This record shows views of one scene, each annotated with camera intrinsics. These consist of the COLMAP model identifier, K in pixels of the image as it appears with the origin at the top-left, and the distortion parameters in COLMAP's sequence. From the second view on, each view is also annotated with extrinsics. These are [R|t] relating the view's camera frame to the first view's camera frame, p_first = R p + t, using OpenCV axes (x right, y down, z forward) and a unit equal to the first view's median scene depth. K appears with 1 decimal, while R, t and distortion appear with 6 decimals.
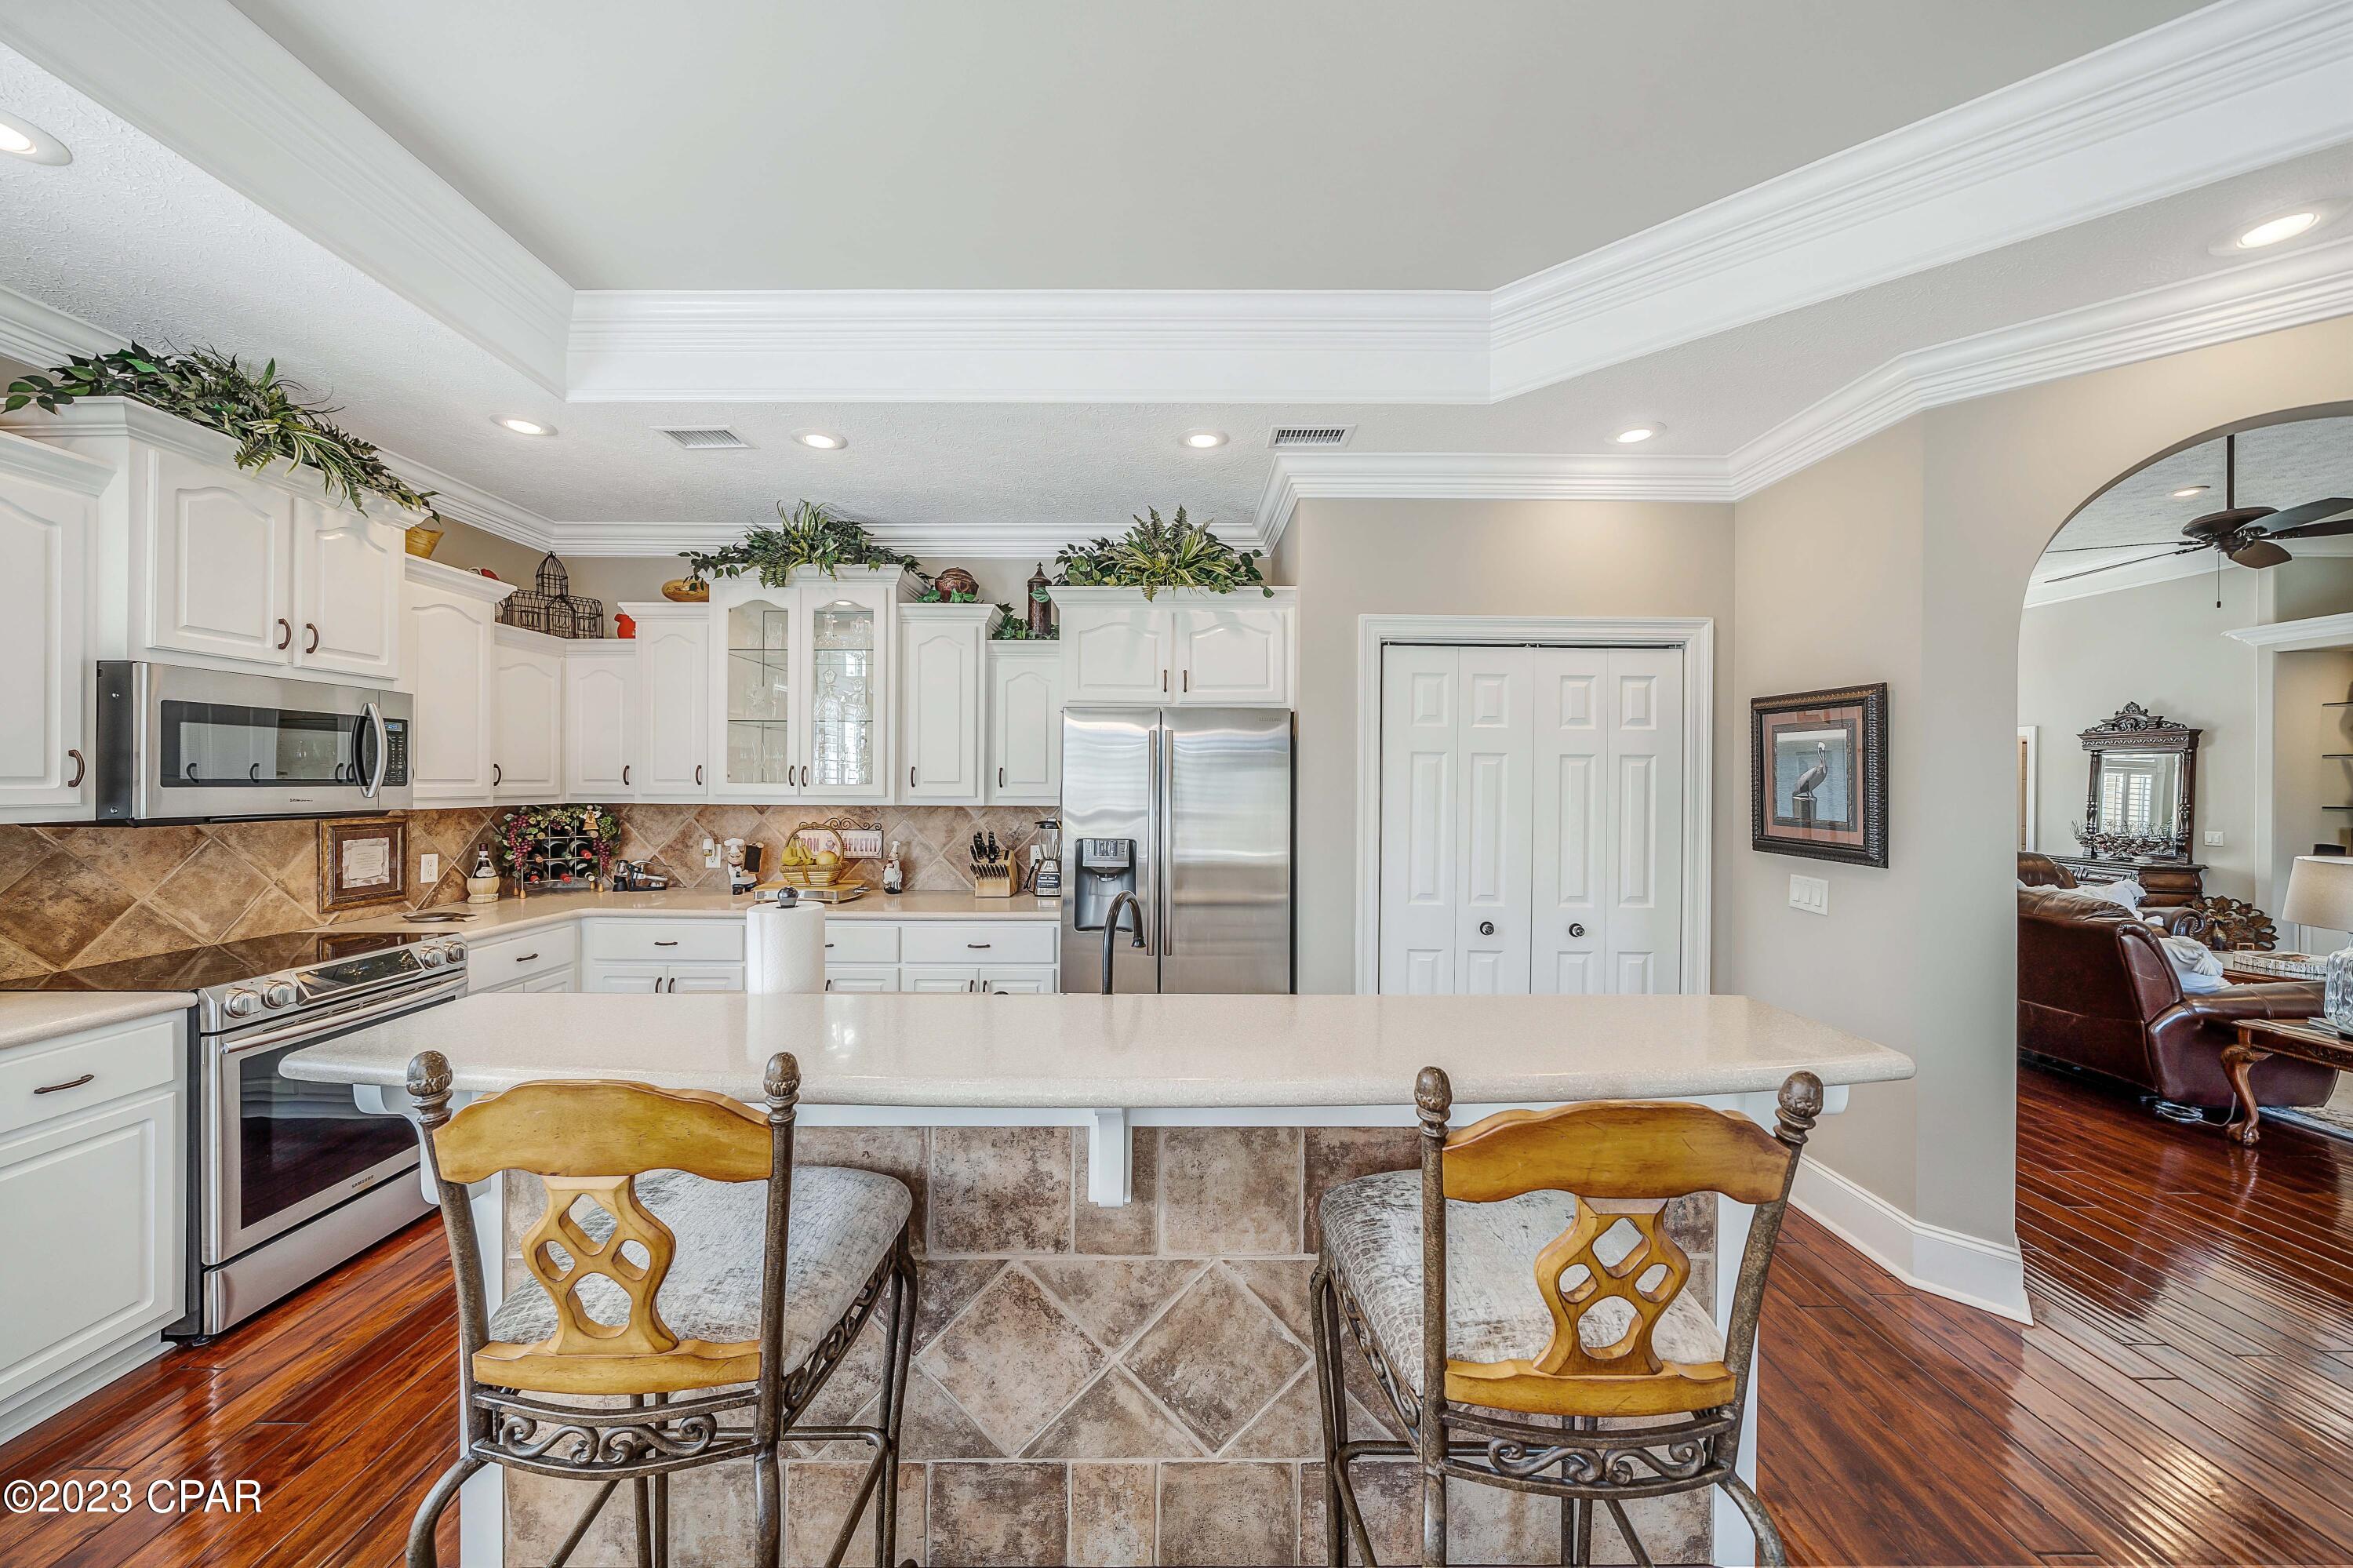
lens RADIAL K [[803.4, 0, 1176.5], [0, 803.4, 784.0], [0, 0, 1]] dist [-0.002960, -0.000083]
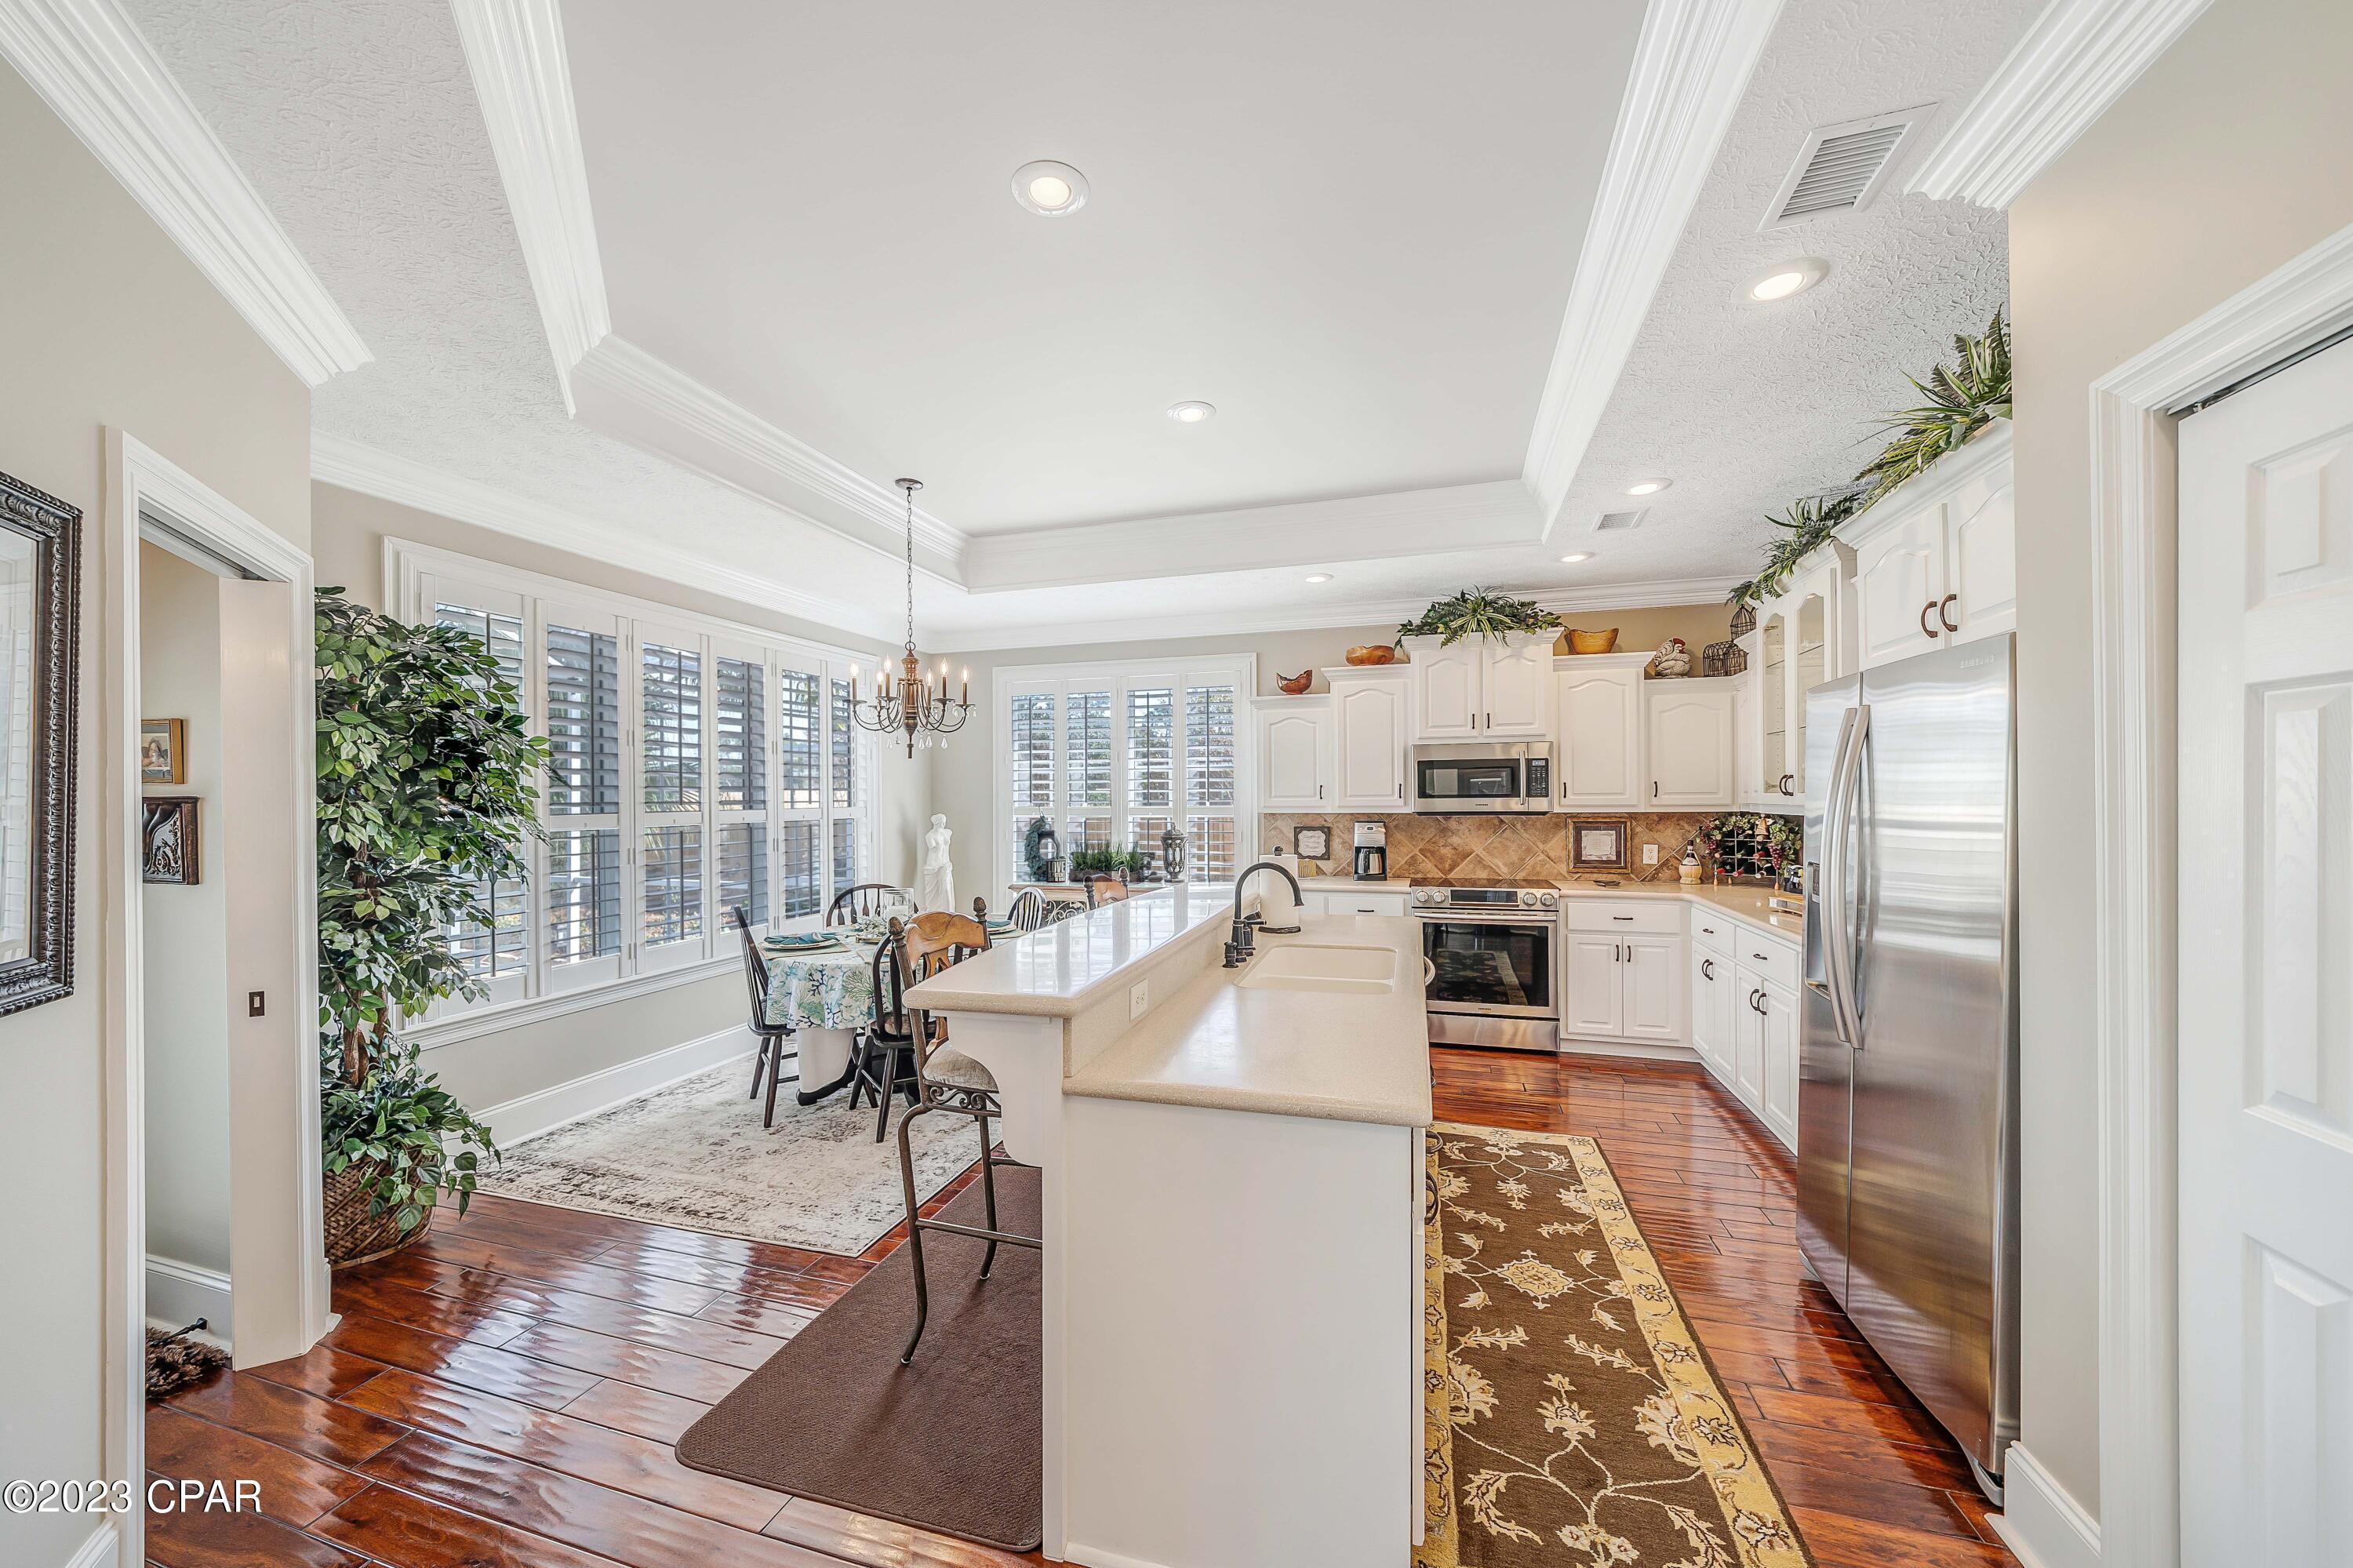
lens RADIAL K [[812.0, 0, 1220.3], [0, 812.0, 794.0], [0, 0, 1]] dist [-0.001538, -0.000200]
pose [[-0.226743, -0.009271, -0.973910, 0.742681], [0.004434, 0.999934, -0.010552, 0.009375], [0.973945, -0.006711, -0.226687, 0.637215]]
